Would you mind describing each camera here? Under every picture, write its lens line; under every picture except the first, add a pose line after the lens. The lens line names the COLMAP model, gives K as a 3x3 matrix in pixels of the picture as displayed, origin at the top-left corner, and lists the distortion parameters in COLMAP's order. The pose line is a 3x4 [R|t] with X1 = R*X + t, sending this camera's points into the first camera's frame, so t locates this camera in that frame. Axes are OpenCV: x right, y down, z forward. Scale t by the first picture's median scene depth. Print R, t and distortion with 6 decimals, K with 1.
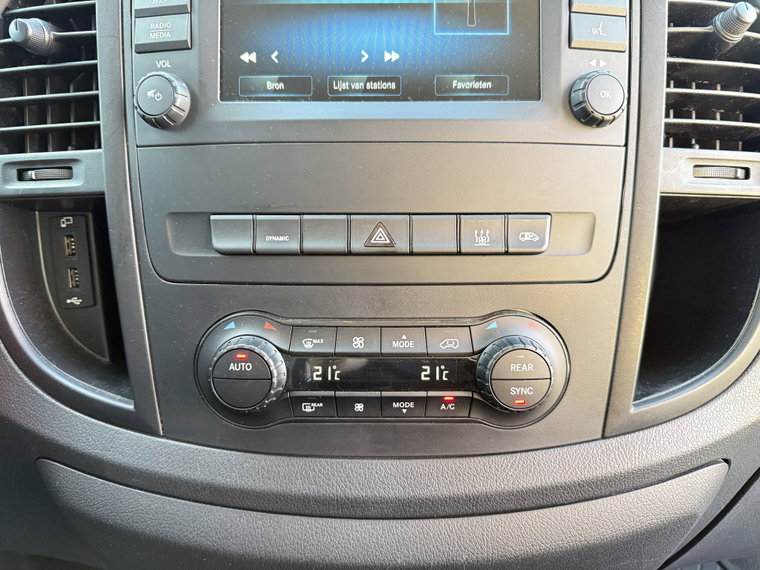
lens RADIAL K [[535.7, 0, 380.0], [0, 535.7, 285.0], [0, 0, 1]] dist [0.056452, -0.099249]
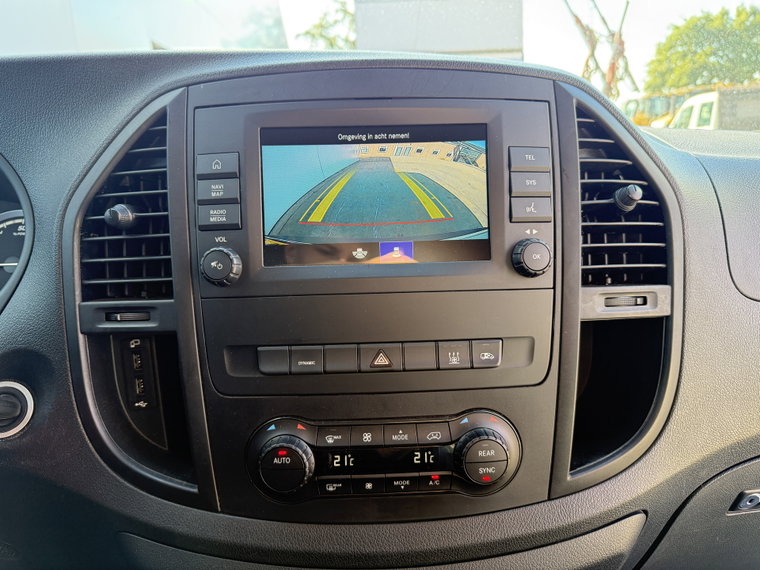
lens RADIAL K [[535.7, 0, 380.0], [0, 535.7, 285.0], [0, 0, 1]] dist [0.056452, -0.099249]
pose [[0.999016, -0.027926, 0.034457, -0.043716], [0.029502, 0.998500, -0.046116, -0.212773], [-0.033118, 0.047087, 0.998342, -0.377097]]
